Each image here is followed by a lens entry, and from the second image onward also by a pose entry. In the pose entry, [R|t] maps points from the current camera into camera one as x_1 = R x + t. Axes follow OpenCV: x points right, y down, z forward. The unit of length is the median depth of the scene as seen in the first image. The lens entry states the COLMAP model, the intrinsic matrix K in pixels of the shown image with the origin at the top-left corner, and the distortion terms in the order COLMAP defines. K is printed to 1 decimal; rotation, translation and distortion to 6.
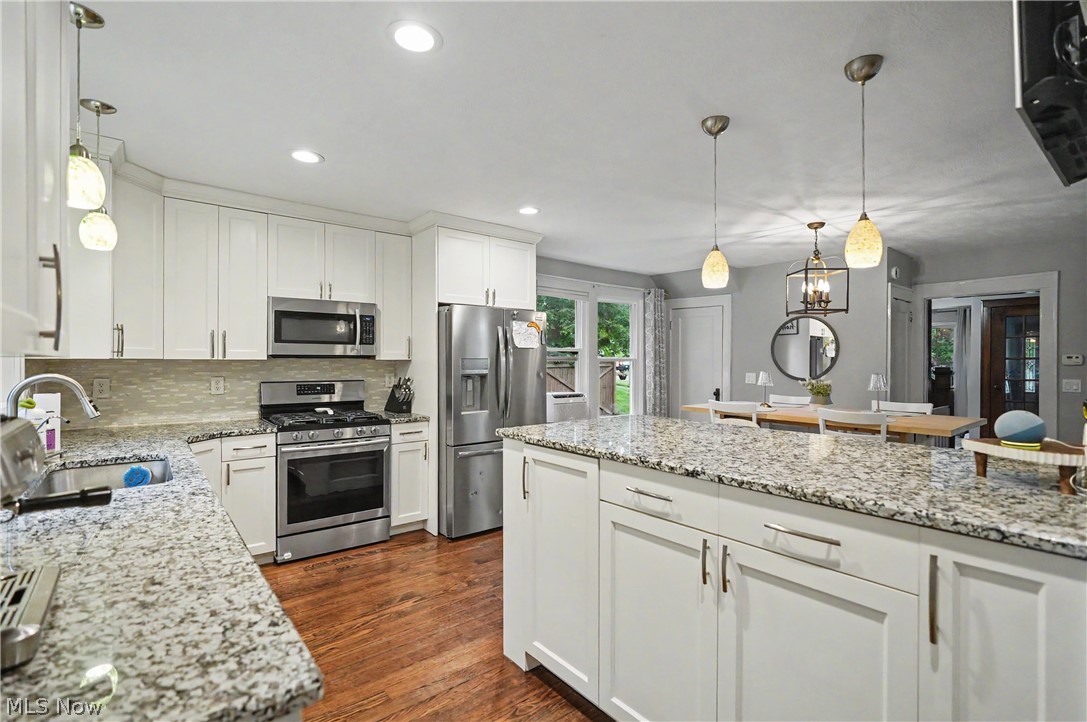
lens RADIAL K [[496.0, 0, 544.7], [0, 496.0, 362.6], [0, 0, 1]] dist [-0.004499, 0.000064]
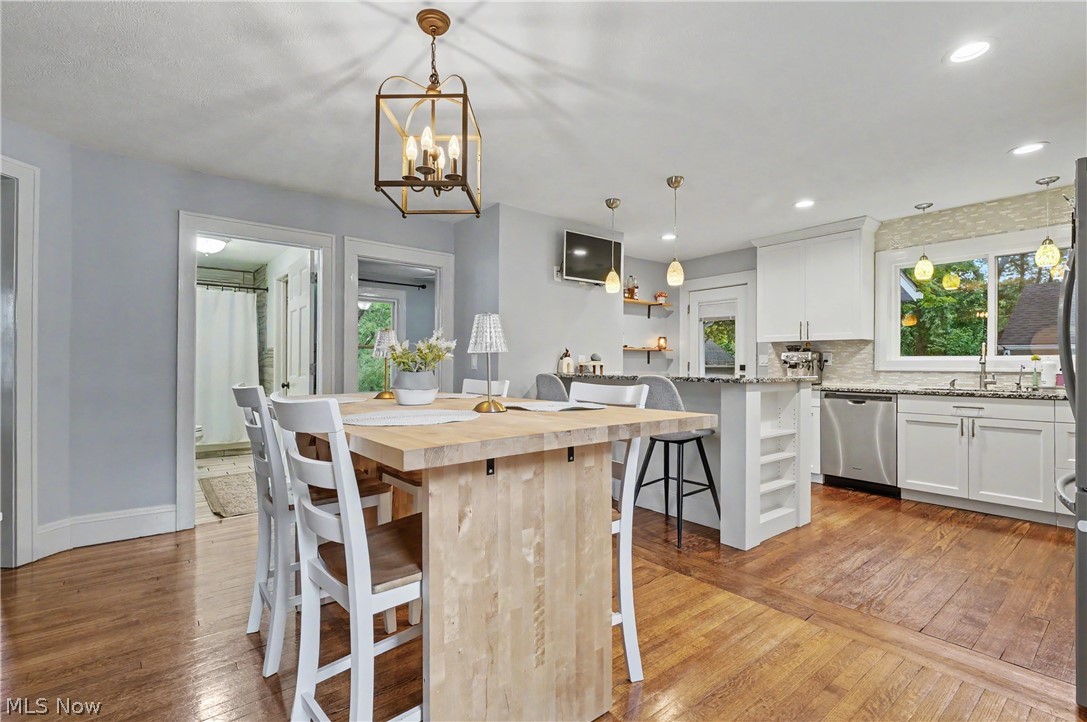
lens RADIAL K [[496.0, 0, 544.7], [0, 496.0, 362.6], [0, 0, 1]] dist [-0.004499, 0.000064]
pose [[-0.999967, -0.006493, 0.004936, 0.562036], [-0.006496, 0.999979, -0.000702, 0.074689], [-0.004931, -0.000734, -0.999988, 1.931921]]
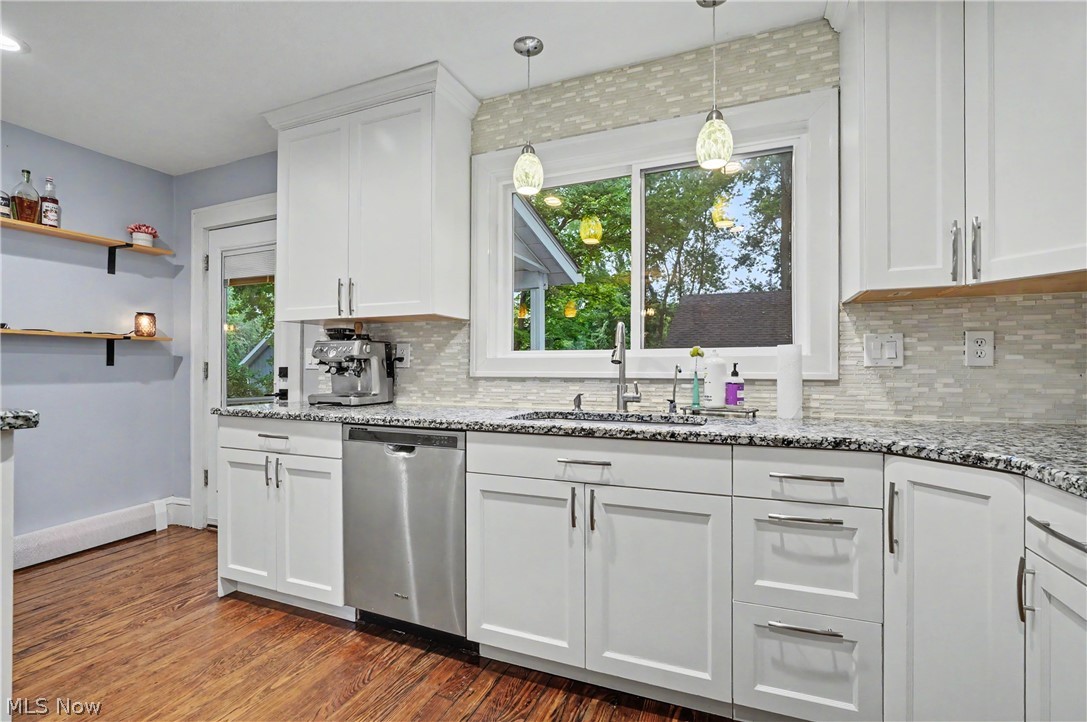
lens RADIAL K [[496.4, 0, 541.0], [0, 496.4, 363.6], [0, 0, 1]] dist [-0.004828, -0.000656]
pose [[-0.882426, -0.008164, -0.470381, -0.193464], [-0.004695, 0.999952, -0.008549, 0.076190], [0.470428, -0.005336, -0.882422, 1.148277]]
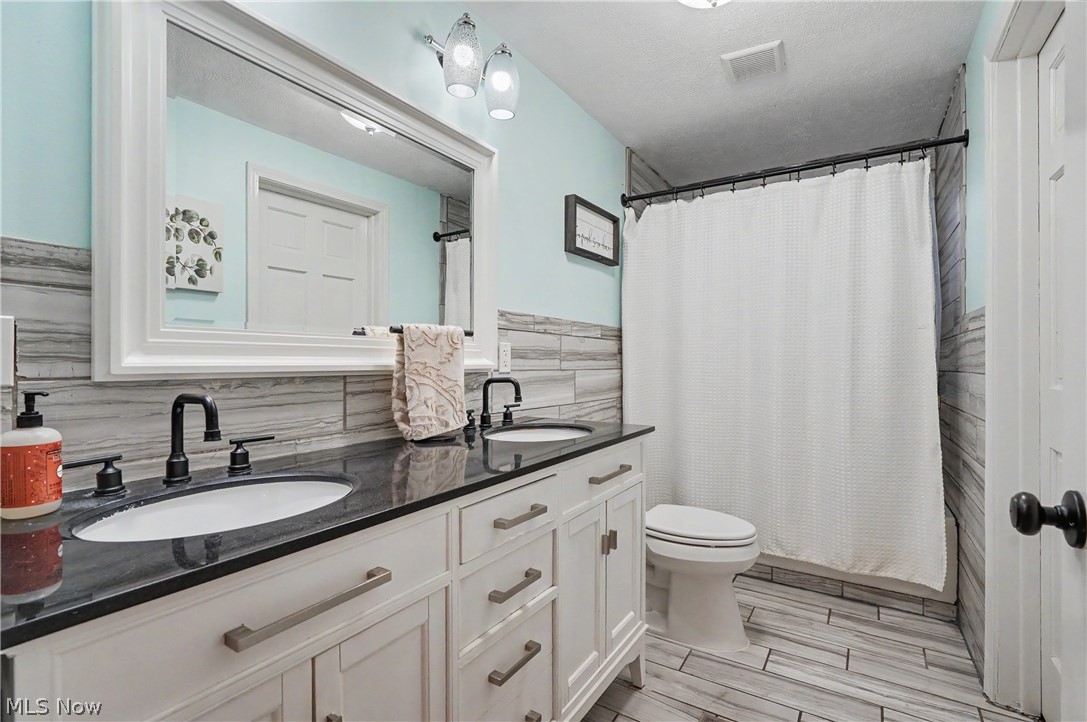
lens RADIAL K [[491.8, 0, 541.9], [0, 491.8, 364.7], [0, 0, 1]] dist [-0.002073, 0.000454]
pose [[-0.297713, -0.003992, 0.954647, 1.234837], [-0.002462, 0.999991, 0.003413, 0.087543], [-0.954652, -0.001334, -0.297720, 0.677423]]
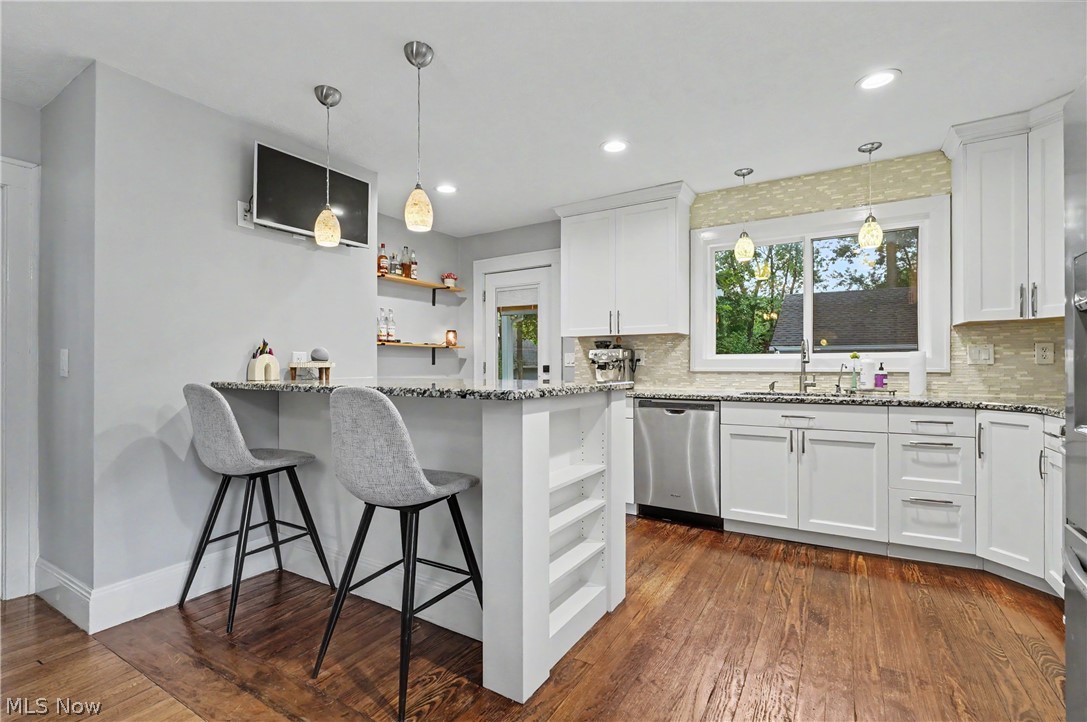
lens RADIAL K [[496.0, 0, 544.7], [0, 496.0, 362.6], [0, 0, 1]] dist [-0.004499, 0.000064]
pose [[-0.942705, -0.002968, -0.333613, 0.324207], [-0.001628, 0.999989, -0.004297, 0.075023], [0.333623, -0.003508, -0.942700, 1.463686]]
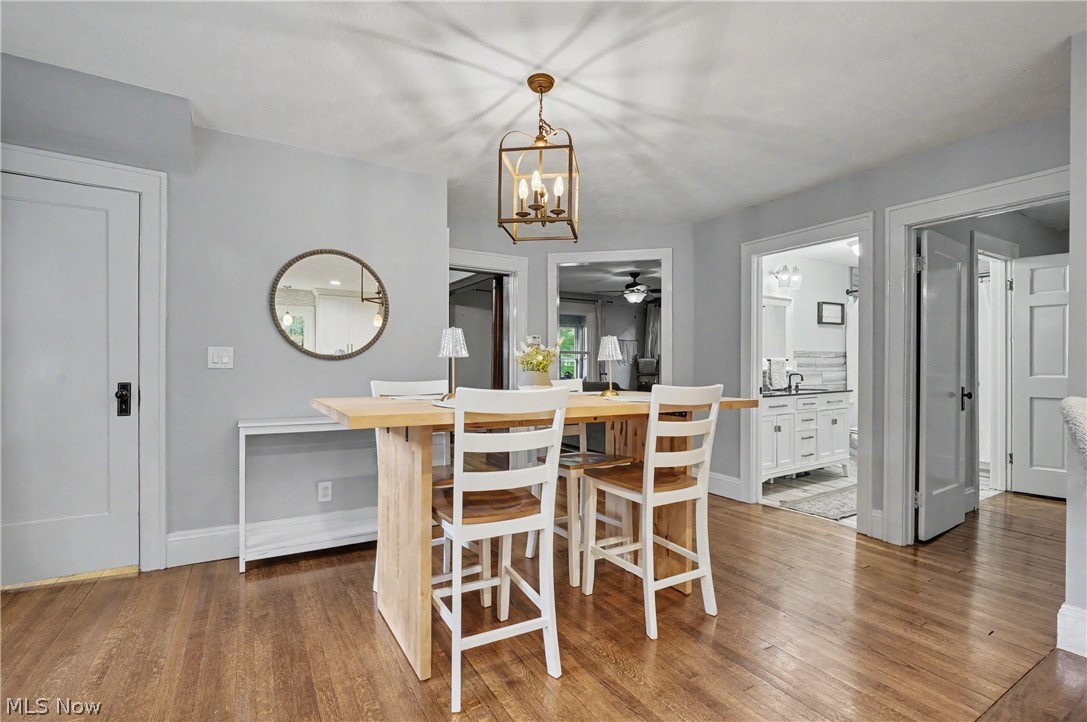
lens RADIAL K [[494.1, 0, 546.0], [0, 494.1, 368.9], [0, 0, 1]] dist [-0.001285, -0.000108]
pose [[0.131833, -0.005794, 0.991255, -0.046093], [0.001253, 0.999983, 0.005678, 0.077434], [-0.991271, 0.000494, 0.131838, 1.191684]]
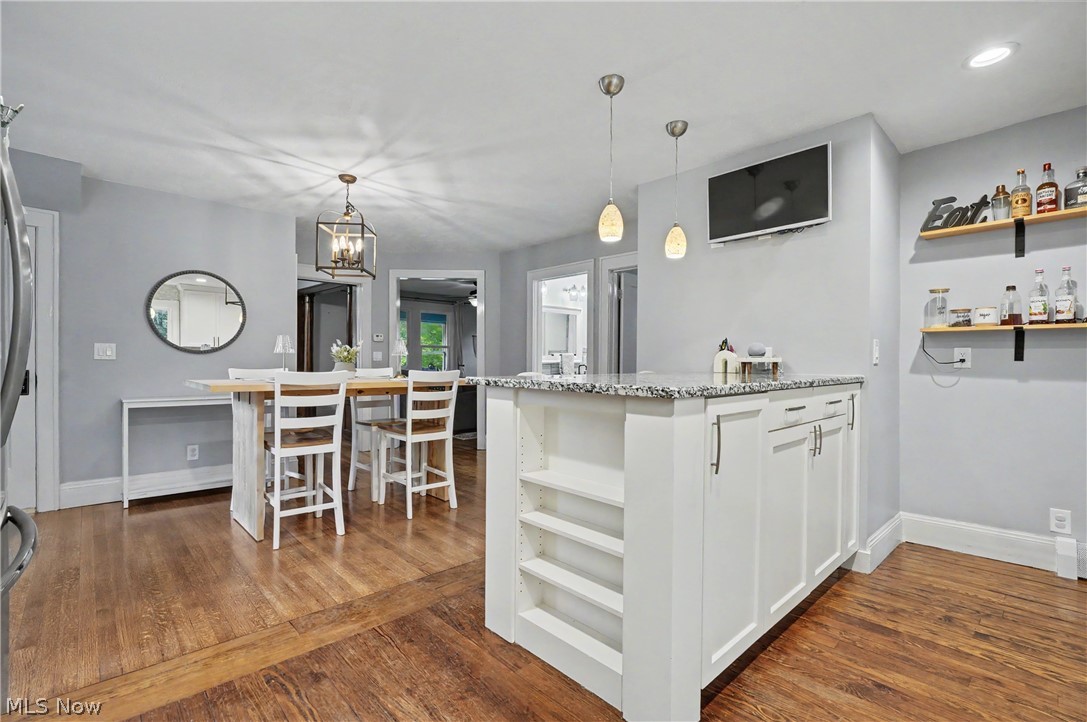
lens RADIAL K [[491.8, 0, 541.9], [0, 491.8, 364.7], [0, 0, 1]] dist [-0.002073, 0.000454]
pose [[-0.070741, -0.012421, 0.997417, -0.517099], [-0.002787, 0.999921, 0.012254, 0.075160], [-0.997491, -0.001913, -0.070770, 0.912422]]
